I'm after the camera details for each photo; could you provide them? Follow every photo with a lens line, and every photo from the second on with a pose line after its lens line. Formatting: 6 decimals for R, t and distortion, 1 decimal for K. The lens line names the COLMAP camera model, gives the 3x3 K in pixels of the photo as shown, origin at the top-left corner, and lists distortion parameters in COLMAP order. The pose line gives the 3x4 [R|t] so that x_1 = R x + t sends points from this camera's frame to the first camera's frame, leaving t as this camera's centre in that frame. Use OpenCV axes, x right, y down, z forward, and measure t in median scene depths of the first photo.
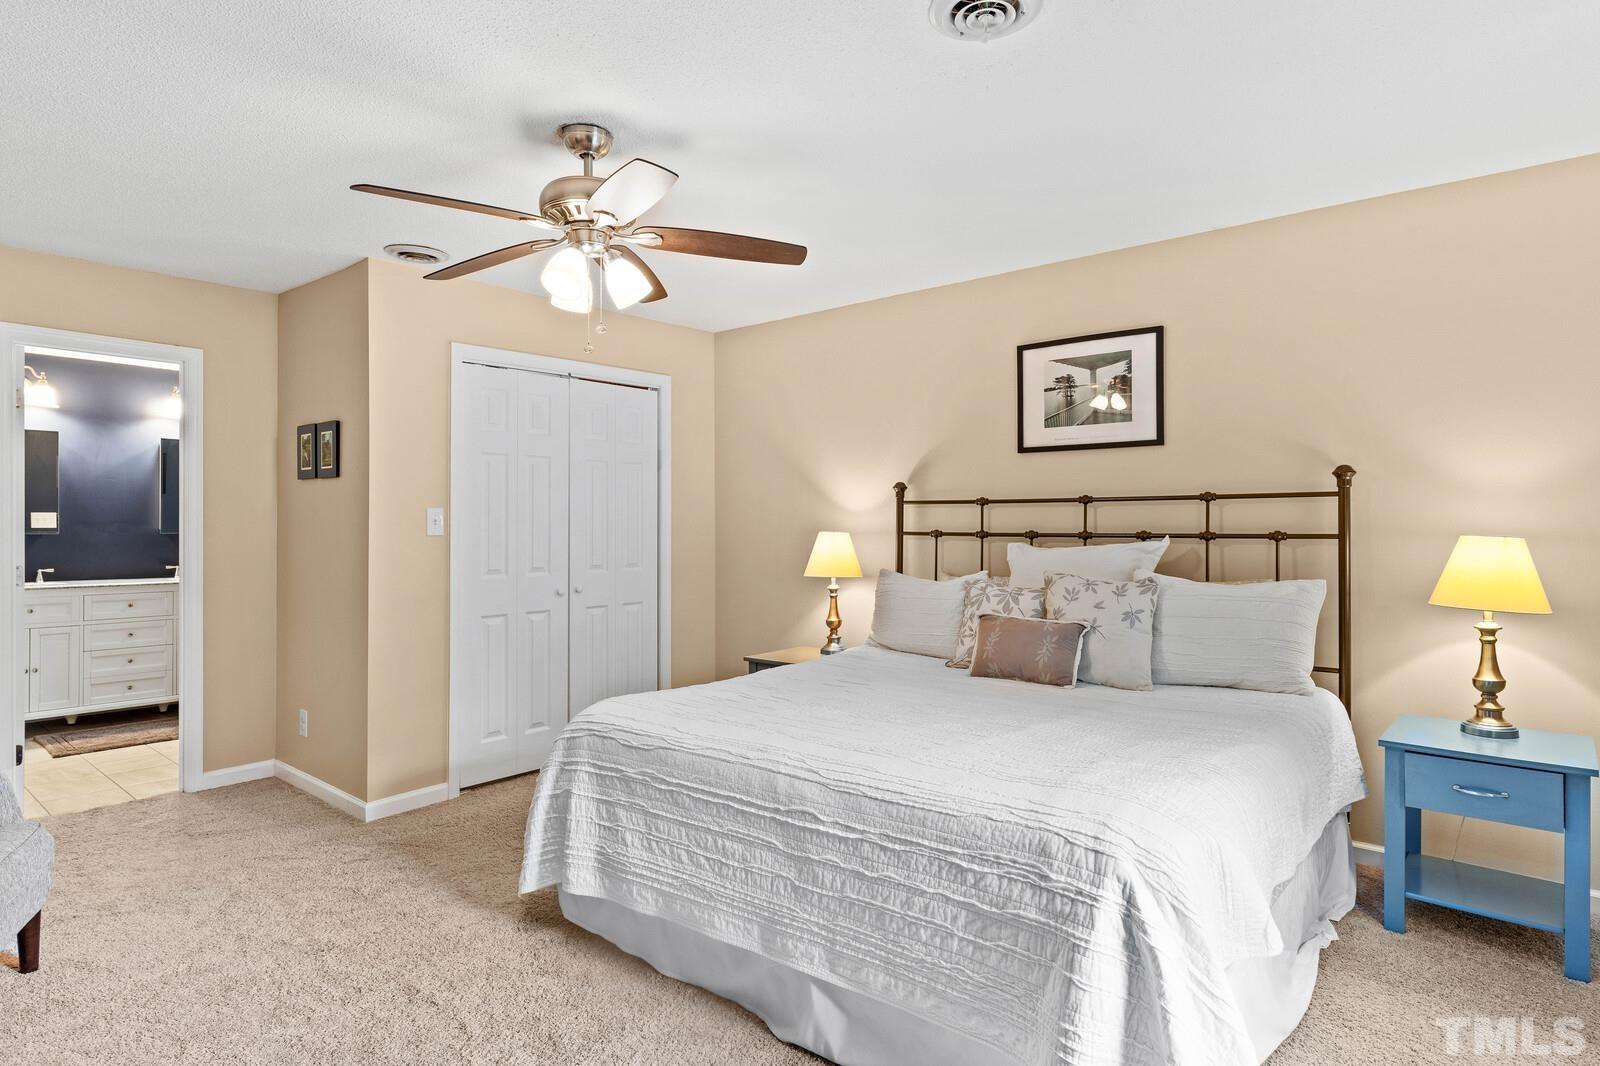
lens RADIAL K [[869.7, 0, 800.0], [0, 869.7, 533.0], [0, 0, 1]] dist [-0.007108, -0.000207]
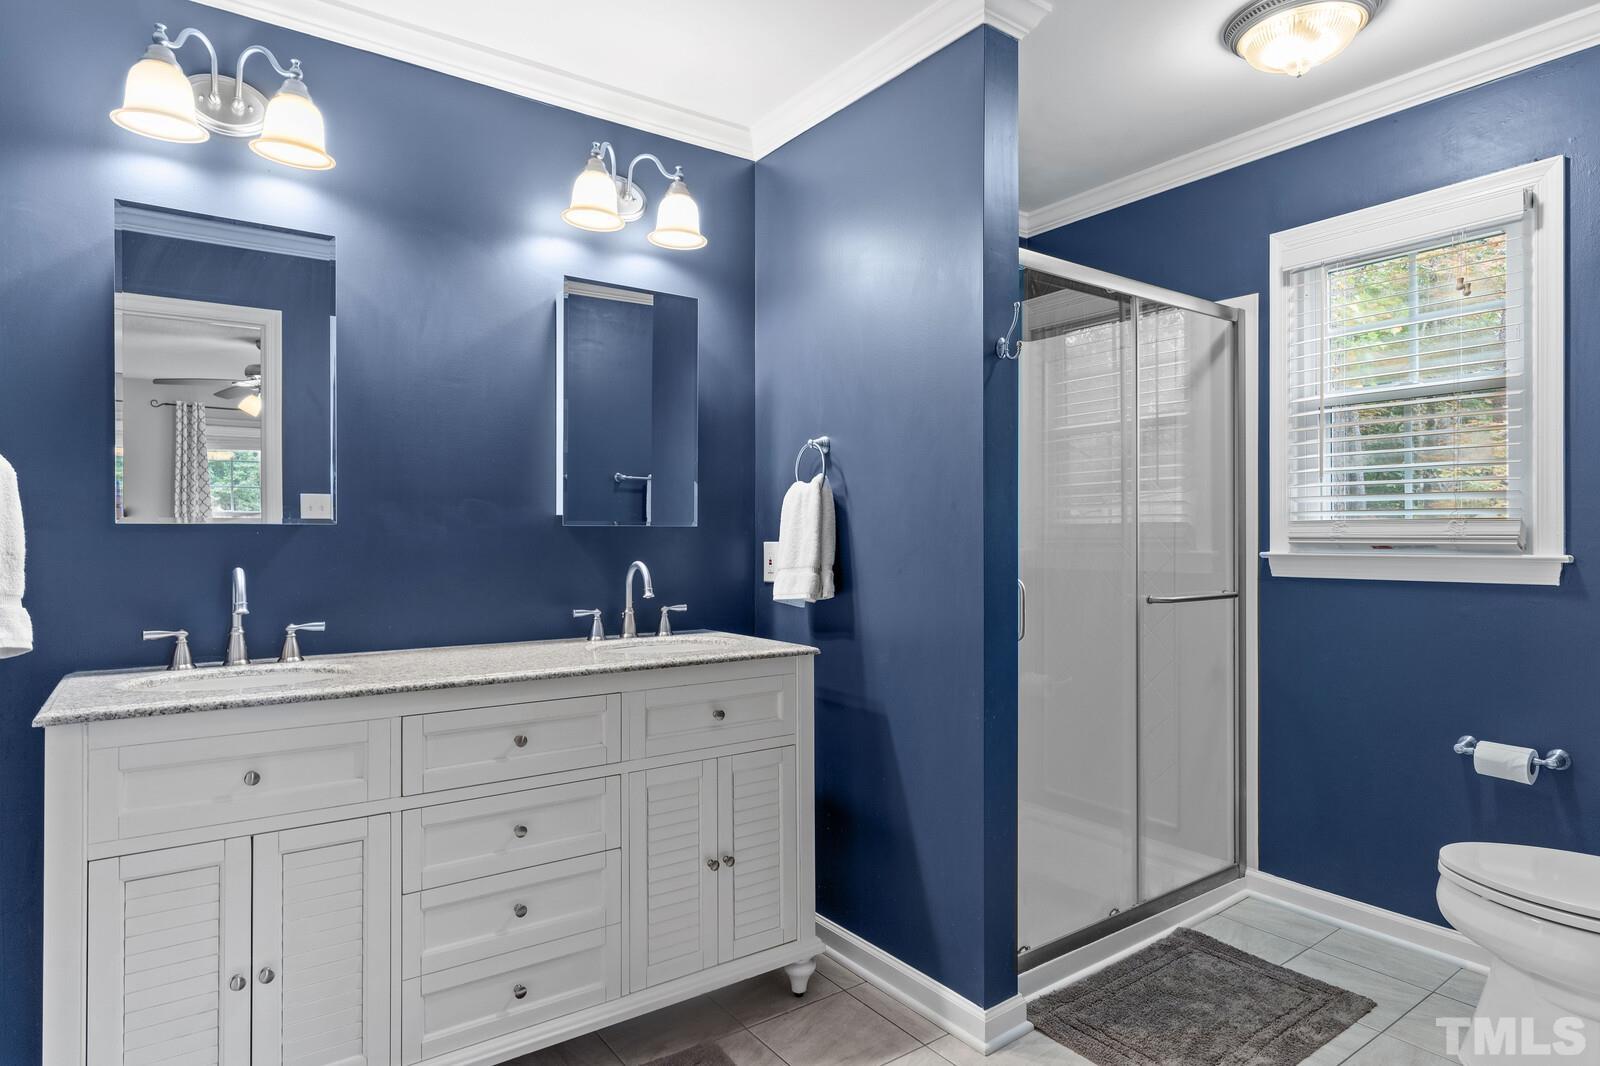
lens RADIAL K [[906.2, 0, 800.0], [0, 906.2, 533.0], [0, 0, 1]] dist [-0.001769, -0.000355]
pose [[0.971315, -0.002254, -0.237786, -0.320032], [0.001771, 0.999996, -0.002244, 0.002633], [0.237790, 0.001759, 0.971315, 0.375356]]
